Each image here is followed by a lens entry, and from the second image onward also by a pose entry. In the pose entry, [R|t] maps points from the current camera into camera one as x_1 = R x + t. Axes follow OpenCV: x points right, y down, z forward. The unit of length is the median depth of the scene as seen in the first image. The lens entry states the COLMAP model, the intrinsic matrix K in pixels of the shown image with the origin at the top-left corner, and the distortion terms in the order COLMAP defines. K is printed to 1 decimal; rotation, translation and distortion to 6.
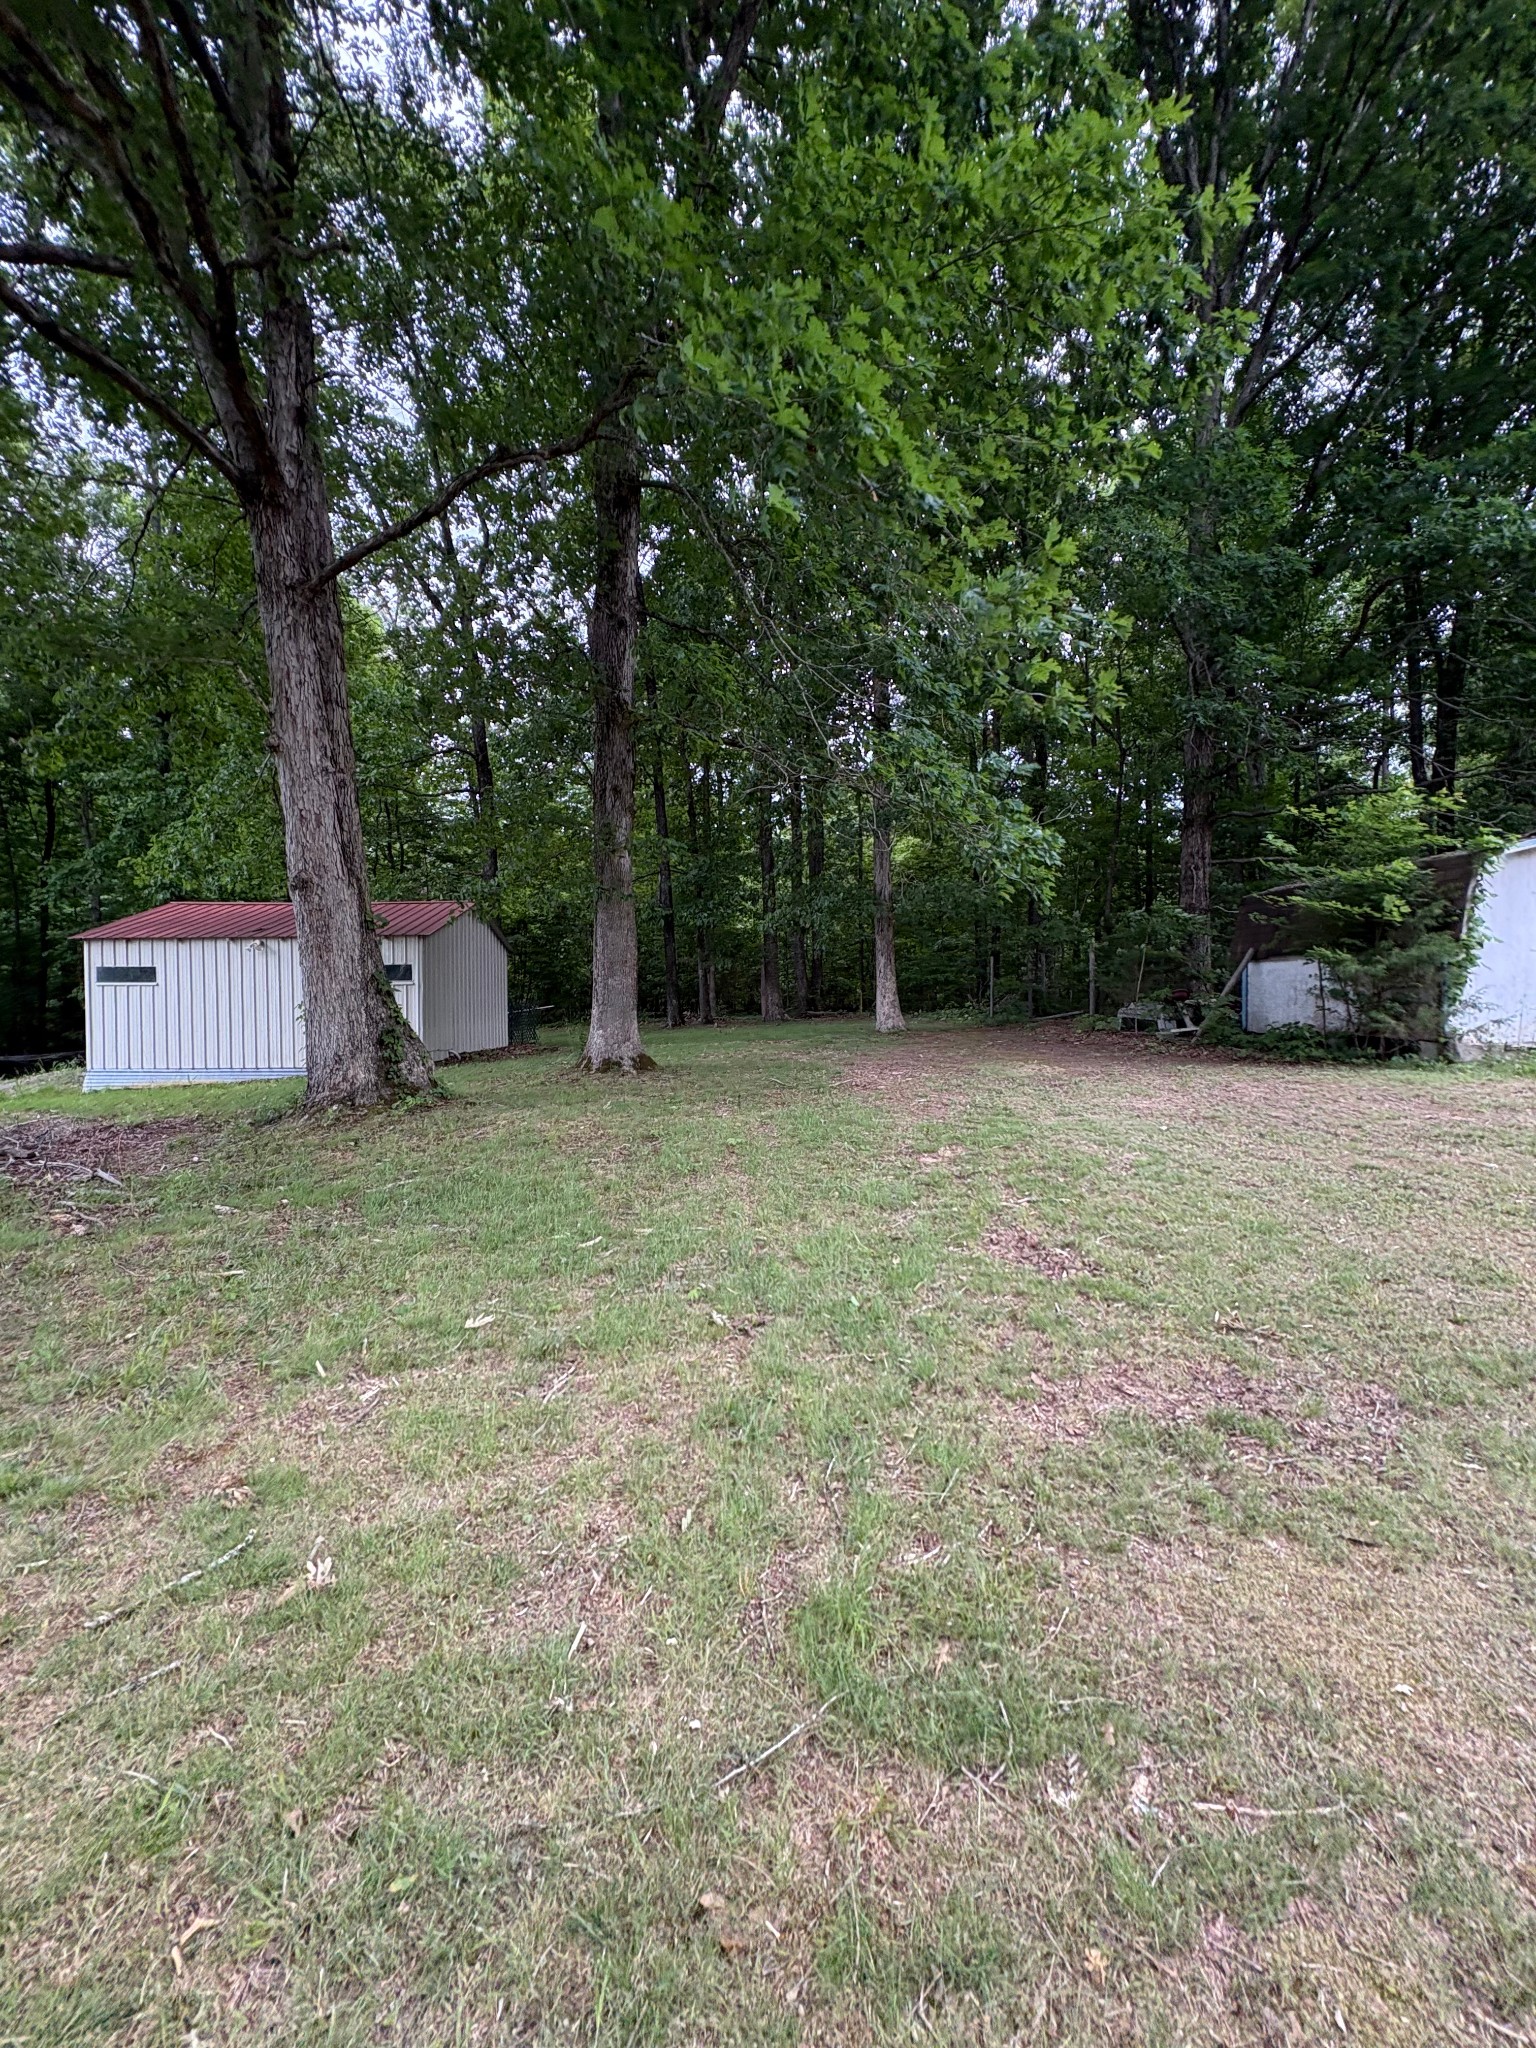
lens RADIAL K [[813.0, 0, 768.0], [0, 813.0, 1024.0], [0, 0, 1]] dist [0.000135, -0.000151]
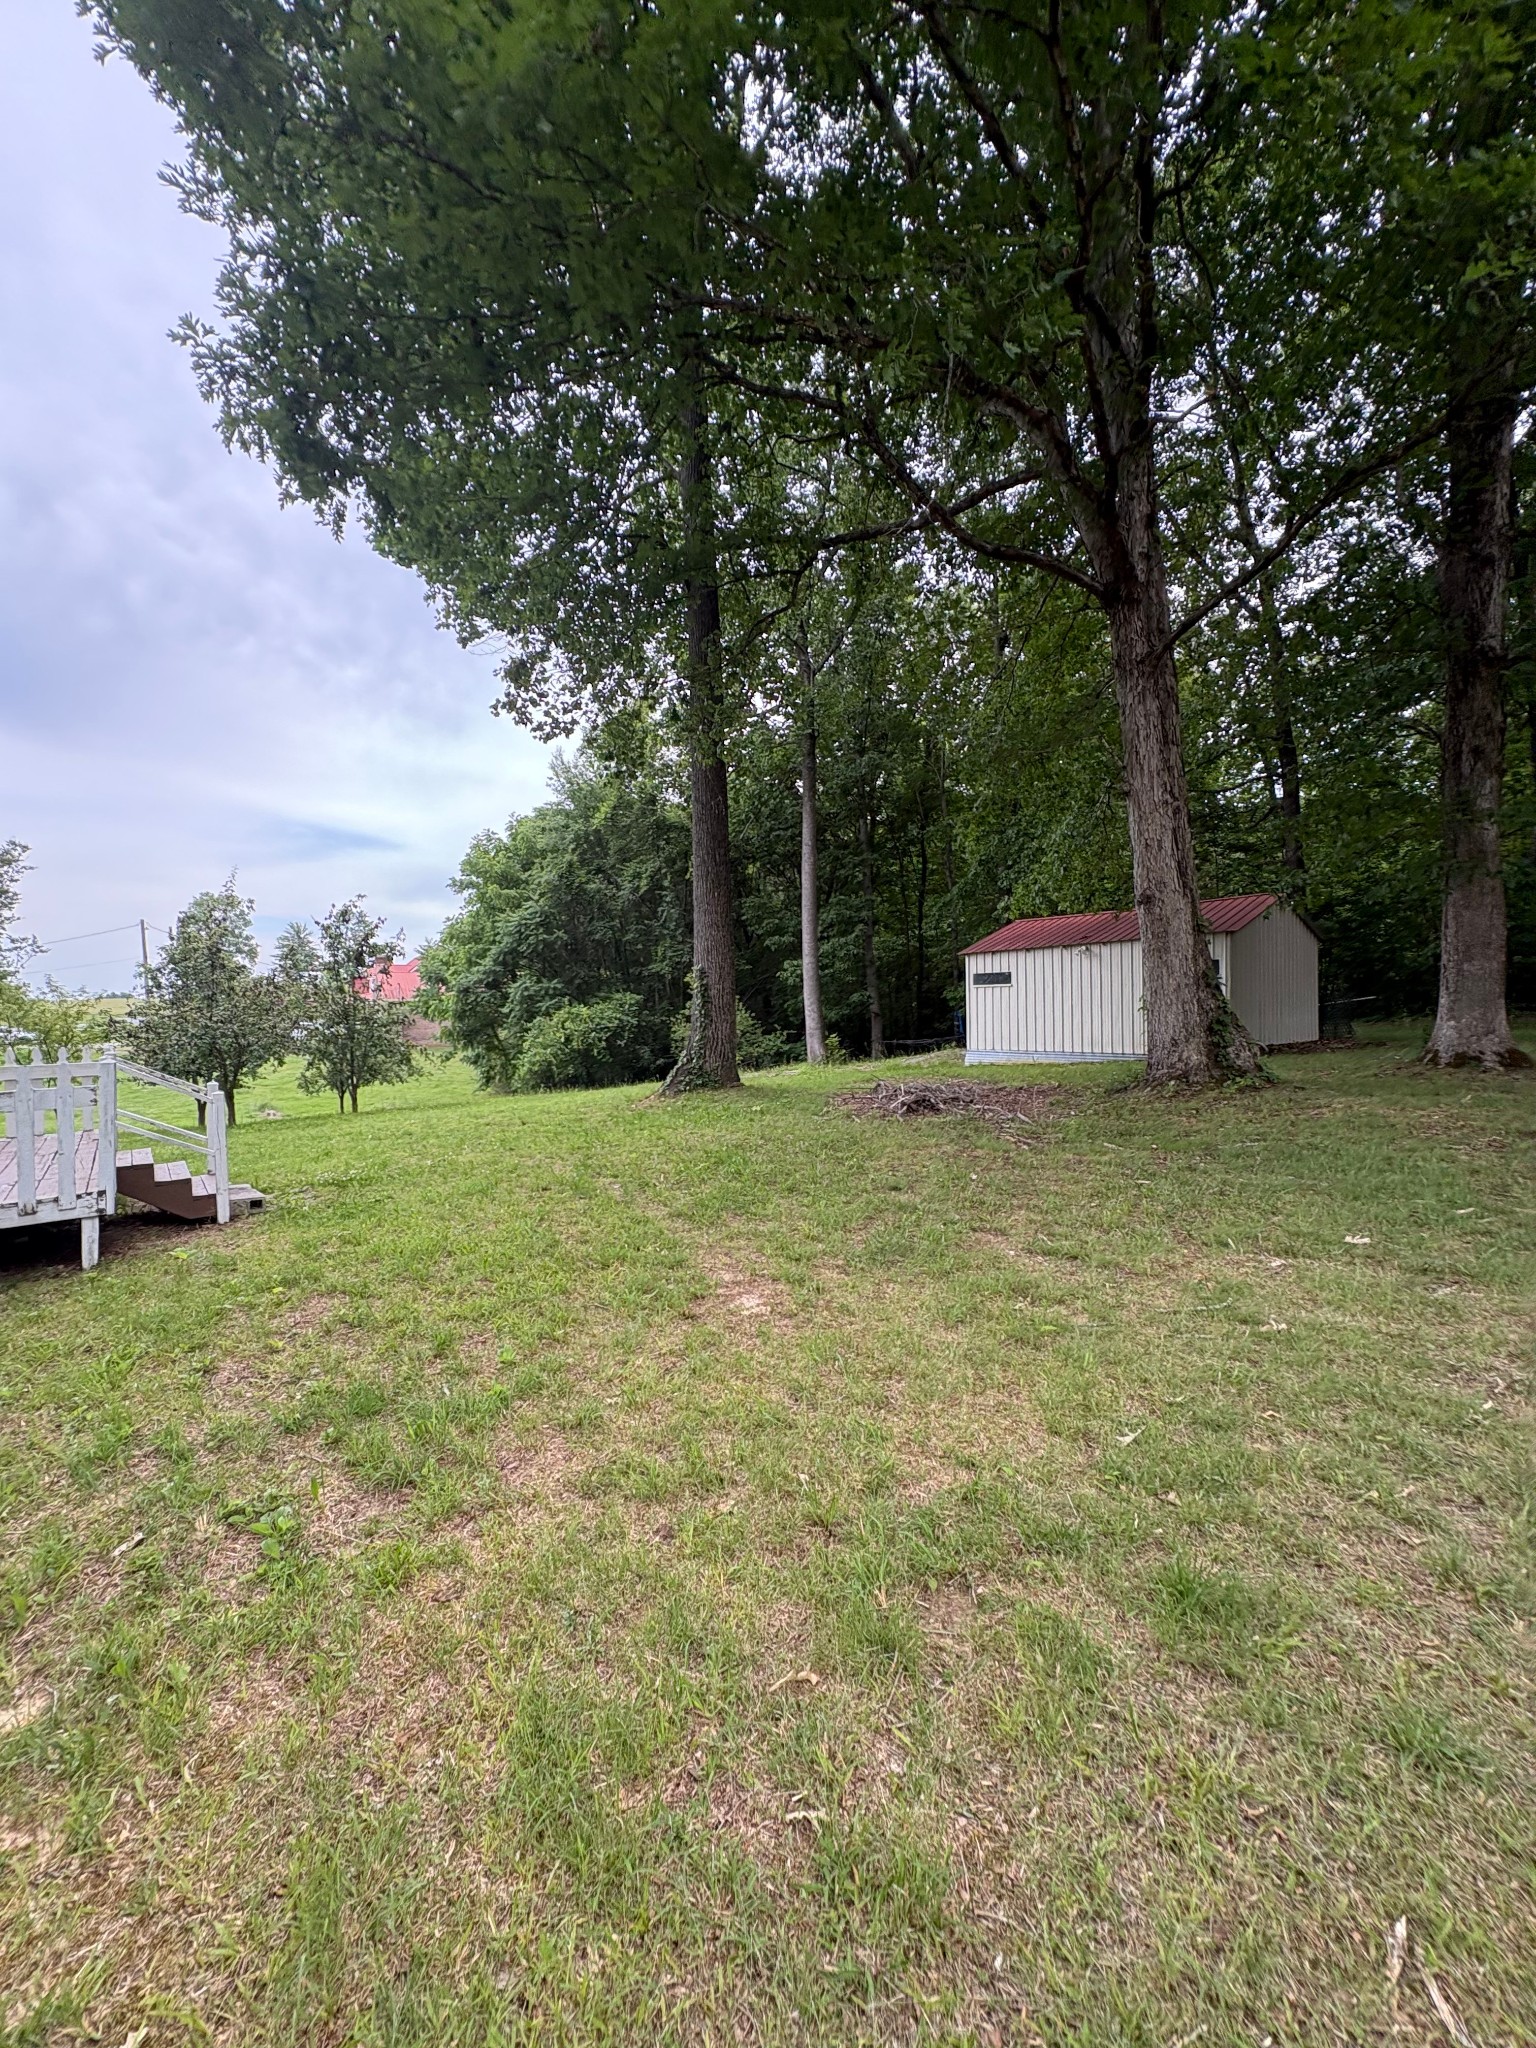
lens RADIAL K [[813.0, 0, 768.0], [0, 813.0, 1024.0], [0, 0, 1]] dist [0.000135, -0.000151]
pose [[0.632317, 0.007020, -0.774678, 0.013838], [-0.003099, 0.999974, 0.006532, 0.007359], [0.774703, -0.001730, 0.632322, -0.163607]]
